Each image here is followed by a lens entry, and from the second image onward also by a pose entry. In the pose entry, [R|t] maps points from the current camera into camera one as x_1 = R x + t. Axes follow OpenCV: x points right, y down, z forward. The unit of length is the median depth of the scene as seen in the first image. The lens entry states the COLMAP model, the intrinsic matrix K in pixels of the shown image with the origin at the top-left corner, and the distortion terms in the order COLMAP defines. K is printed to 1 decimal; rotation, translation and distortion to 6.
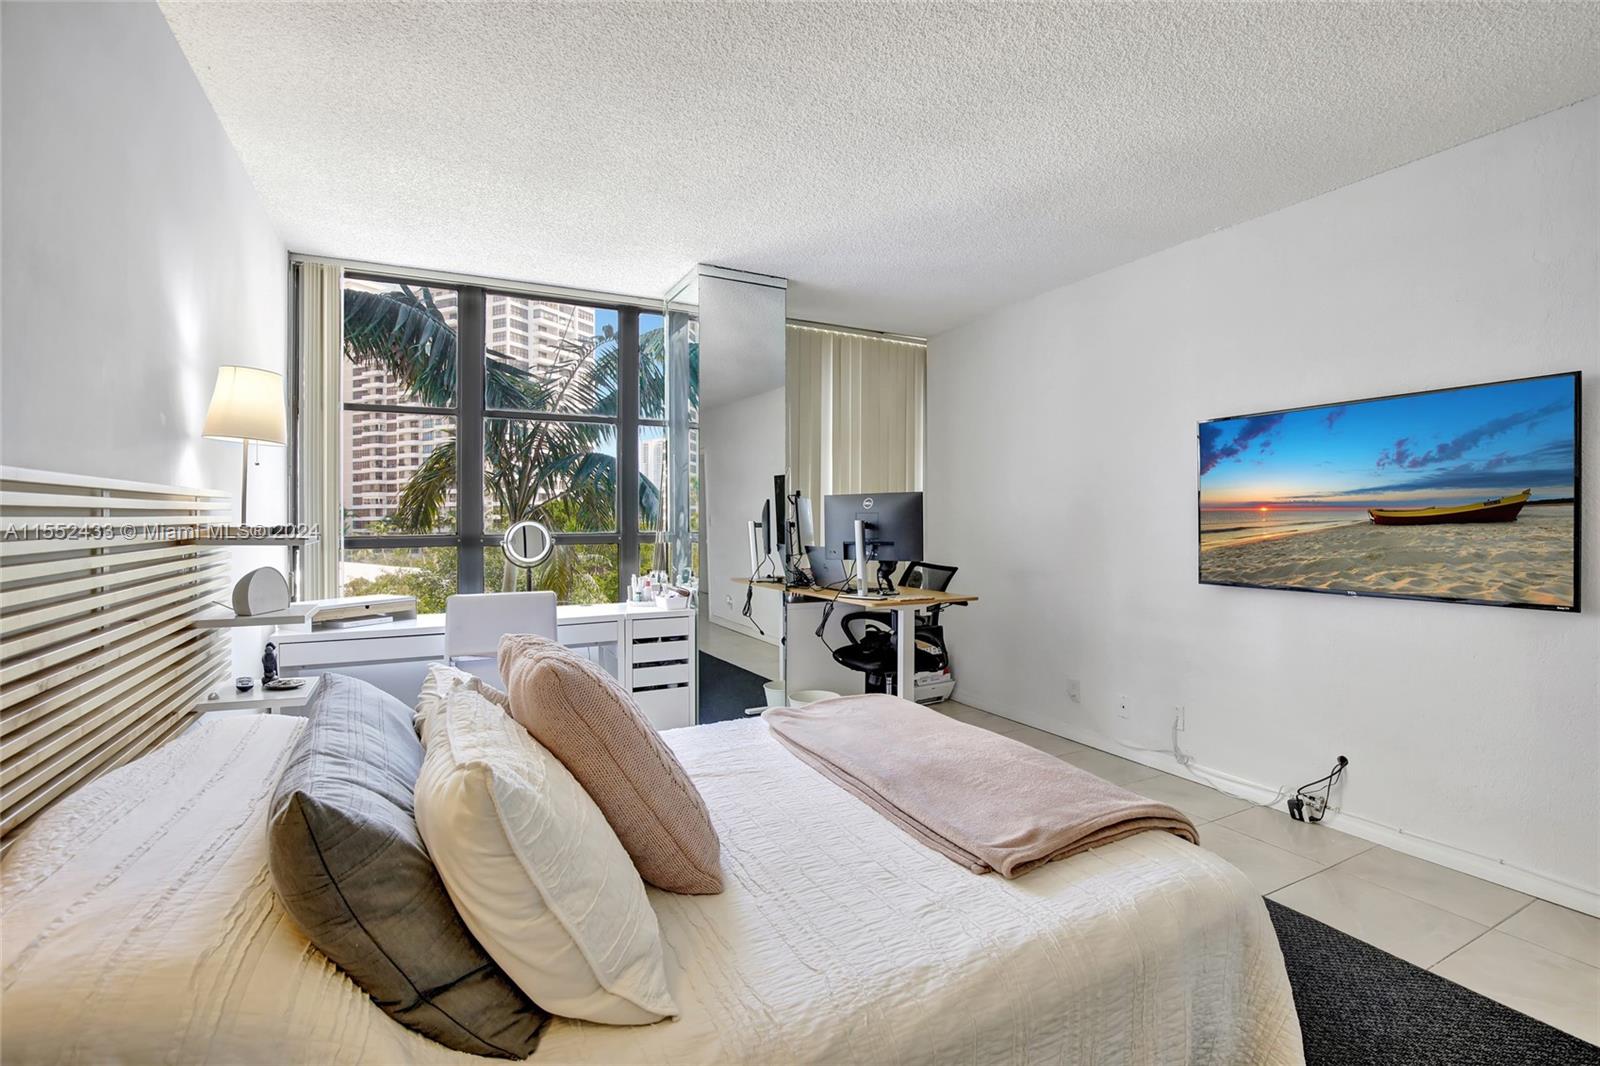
lens RADIAL K [[761.2, 0, 806.0], [0, 761.2, 503.0], [0, 0, 1]] dist [-0.026002, 0.001402]
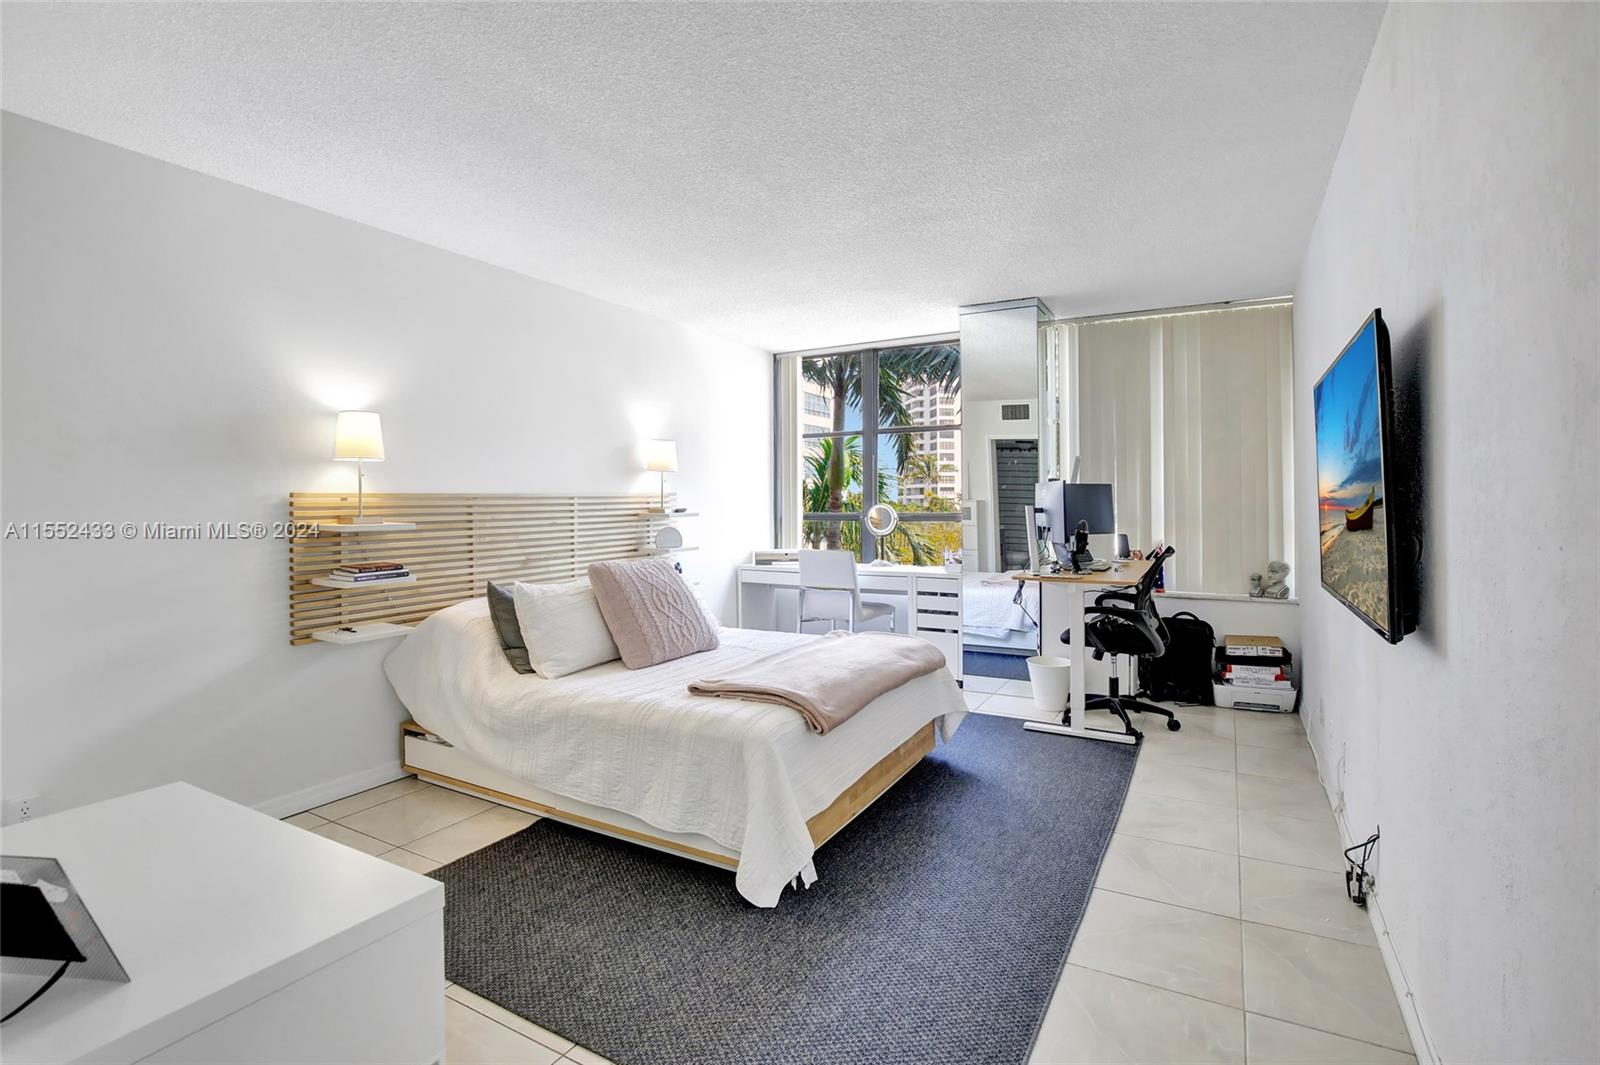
lens RADIAL K [[761.2, 0, 806.0], [0, 761.2, 502.5], [0, 0, 1]] dist [-0.026002, 0.001402]
pose [[0.513782, -0.003147, -0.857915, 0.842795], [0.019221, 0.999785, 0.007843, 0.002100], [0.857705, -0.020519, 0.513732, 0.109707]]
